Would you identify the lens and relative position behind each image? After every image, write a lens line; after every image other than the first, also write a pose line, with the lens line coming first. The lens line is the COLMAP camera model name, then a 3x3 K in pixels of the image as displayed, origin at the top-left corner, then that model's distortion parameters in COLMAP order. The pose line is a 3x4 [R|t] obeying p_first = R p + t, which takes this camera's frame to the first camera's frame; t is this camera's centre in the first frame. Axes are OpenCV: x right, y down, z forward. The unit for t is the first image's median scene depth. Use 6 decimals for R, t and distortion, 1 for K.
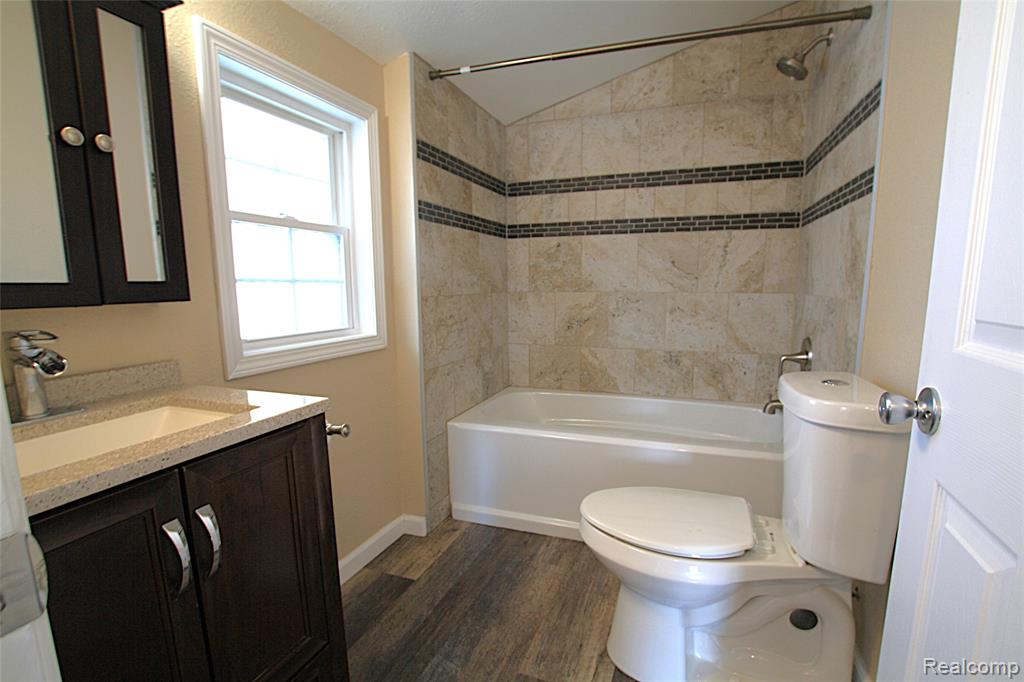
lens RADIAL K [[478.8, 0, 518.9], [0, 478.8, 359.9], [0, 0, 1]] dist [-0.032554, 0.003904]
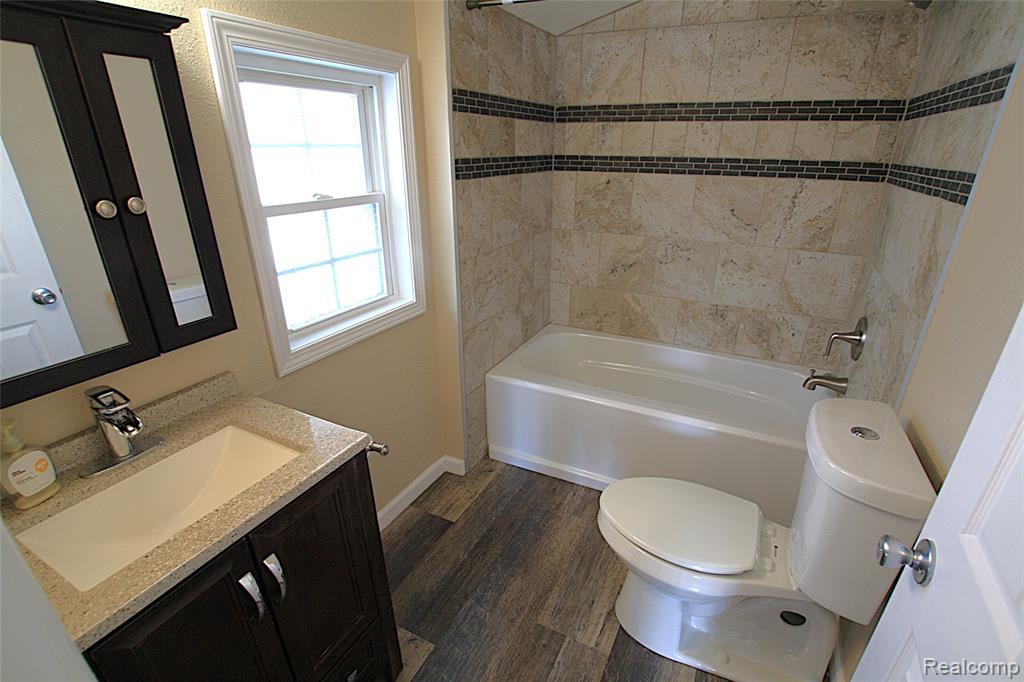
lens RADIAL K [[478.8, 0, 518.9], [0, 478.8, 359.9], [0, 0, 1]] dist [-0.032554, 0.003904]
pose [[0.994255, 0.053166, -0.092895, 0.018642], [-0.027271, 0.965099, 0.260463, -0.177582], [0.103500, -0.256433, 0.961004, 0.011435]]
